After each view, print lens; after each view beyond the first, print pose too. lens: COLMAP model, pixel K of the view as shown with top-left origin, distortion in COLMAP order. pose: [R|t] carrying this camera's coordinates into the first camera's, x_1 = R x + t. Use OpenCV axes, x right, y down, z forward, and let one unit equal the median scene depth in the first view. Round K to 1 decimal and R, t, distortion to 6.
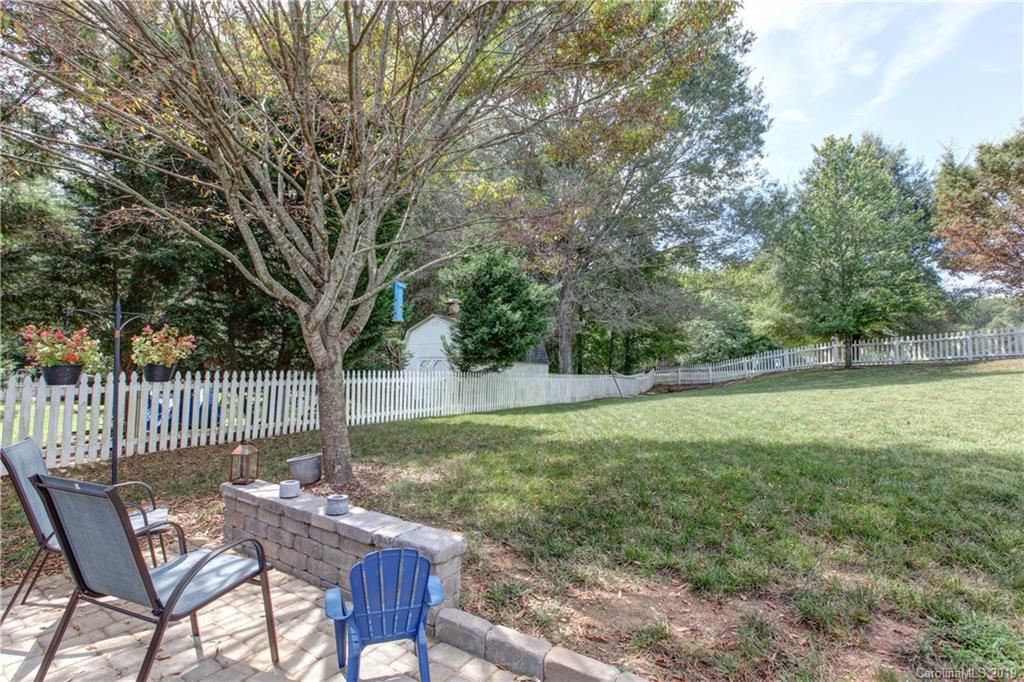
lens RADIAL K [[468.1, 0, 512.7], [0, 468.1, 343.1], [0, 0, 1]] dist [-0.041325, 0.011517]
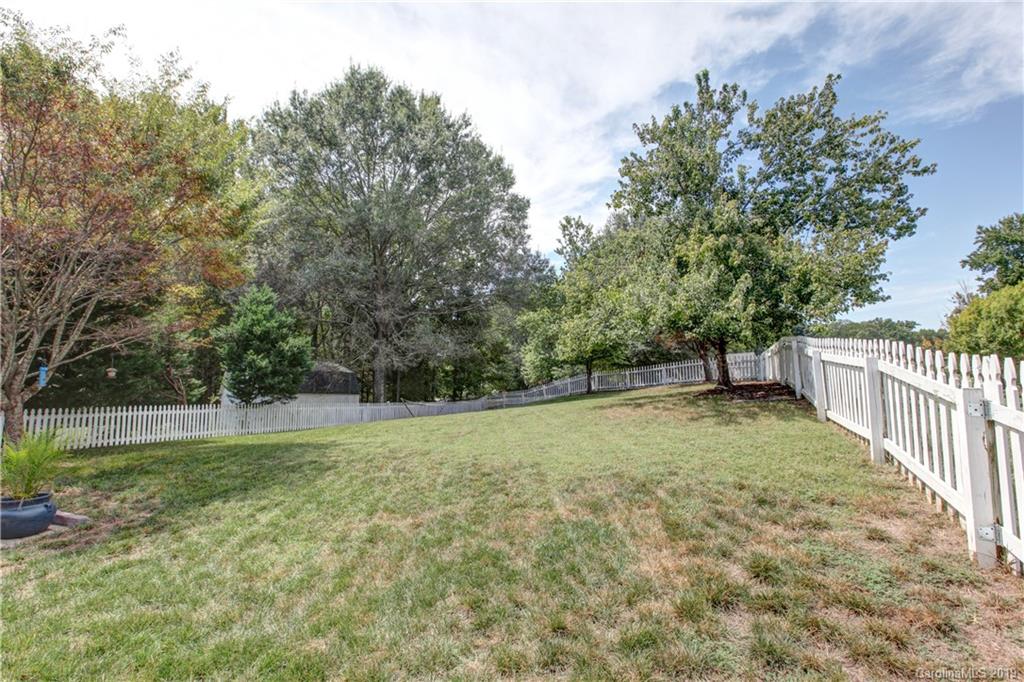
lens RADIAL K [[468.1, 0, 511.3], [0, 468.1, 333.7], [0, 0, 1]] dist [-0.041325, 0.011517]
pose [[0.985195, -0.003845, 0.171395, 0.336322], [0.016595, 0.997192, -0.073022, -0.022563], [-0.170633, 0.074786, 0.982493, -0.319174]]
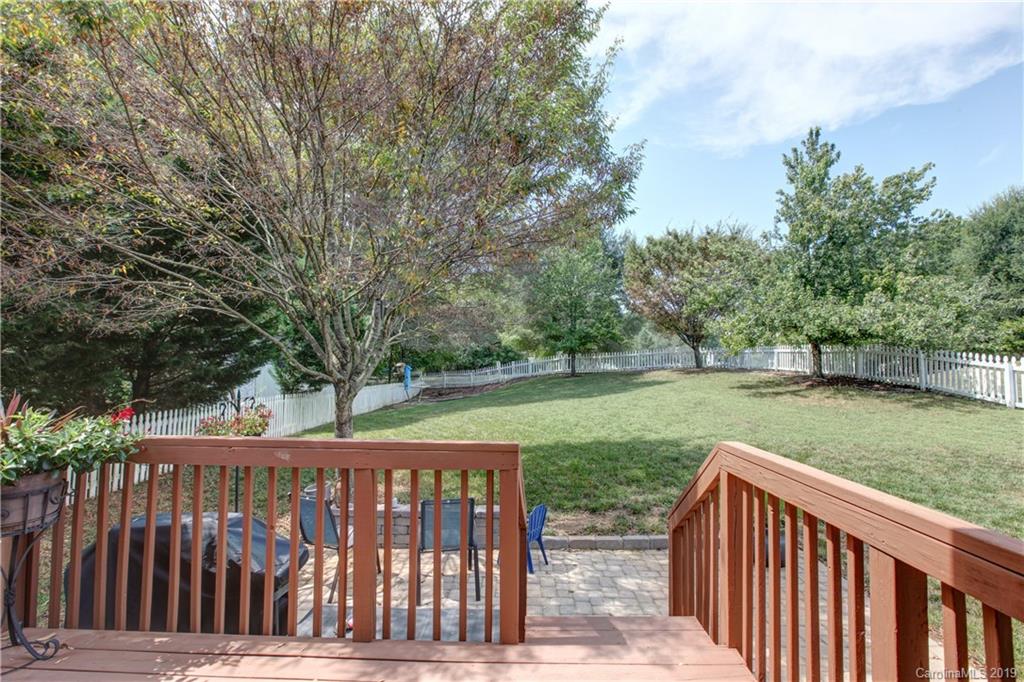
lens RADIAL K [[468.1, 0, 516.4], [0, 468.1, 340.3], [0, 0, 1]] dist [-0.041325, 0.011517]
pose [[0.848885, 0.016185, 0.528329, -0.175514], [-0.018322, 0.999831, -0.001191, -0.050488], [-0.528259, -0.008668, 0.849039, -0.120607]]
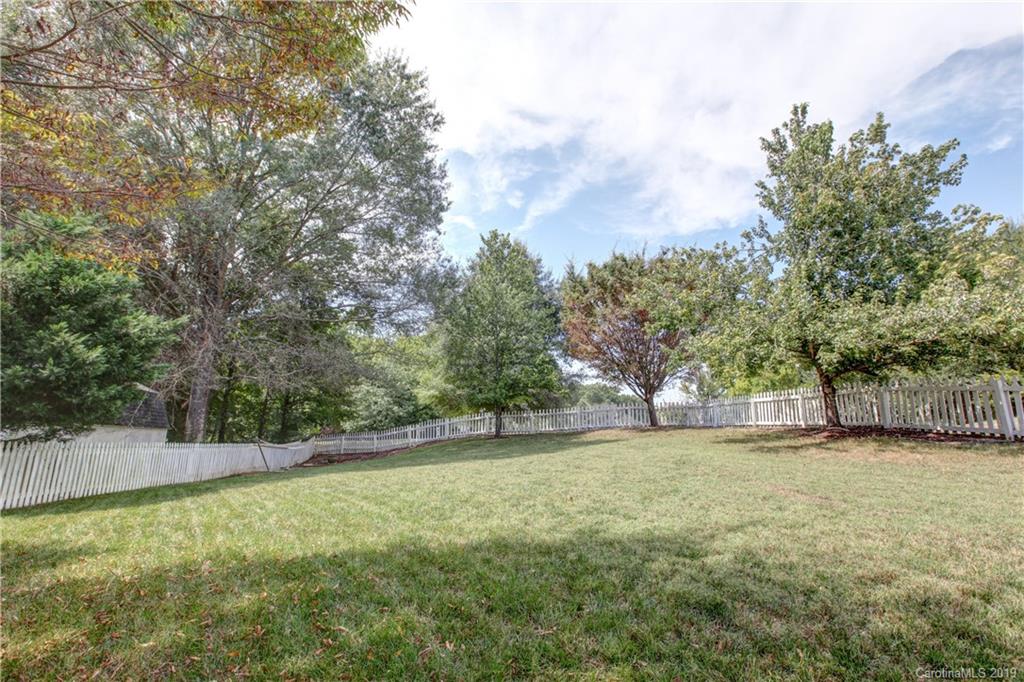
lens RADIAL K [[468.1, 0, 517.6], [0, 468.1, 338.8], [0, 0, 1]] dist [-0.041325, 0.011517]
pose [[0.771299, 0.128249, 0.623418, 0.044762], [-0.032812, 0.986198, -0.162284, 0.003111], [-0.635626, 0.104714, 0.764862, 0.096230]]
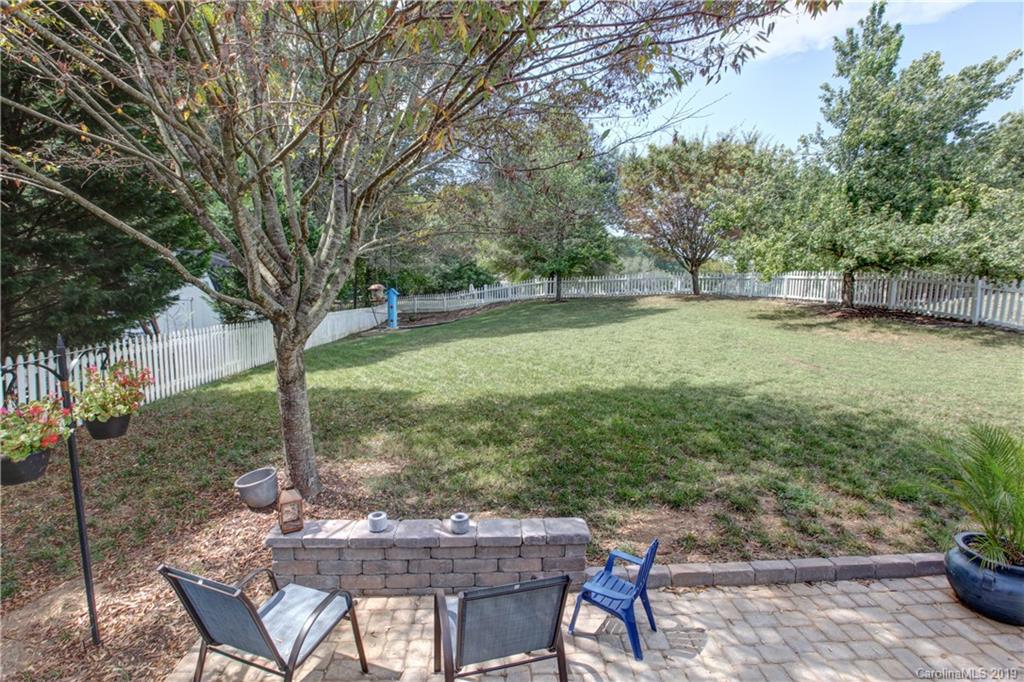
lens RADIAL K [[468.1, 0, 517.1], [0, 468.1, 340.8], [0, 0, 1]] dist [-0.041325, 0.011517]
pose [[0.808010, -0.068264, 0.585201, -0.140203], [-0.032331, 0.986631, 0.159731, -0.042854], [-0.588281, -0.147984, 0.795001, 0.013039]]
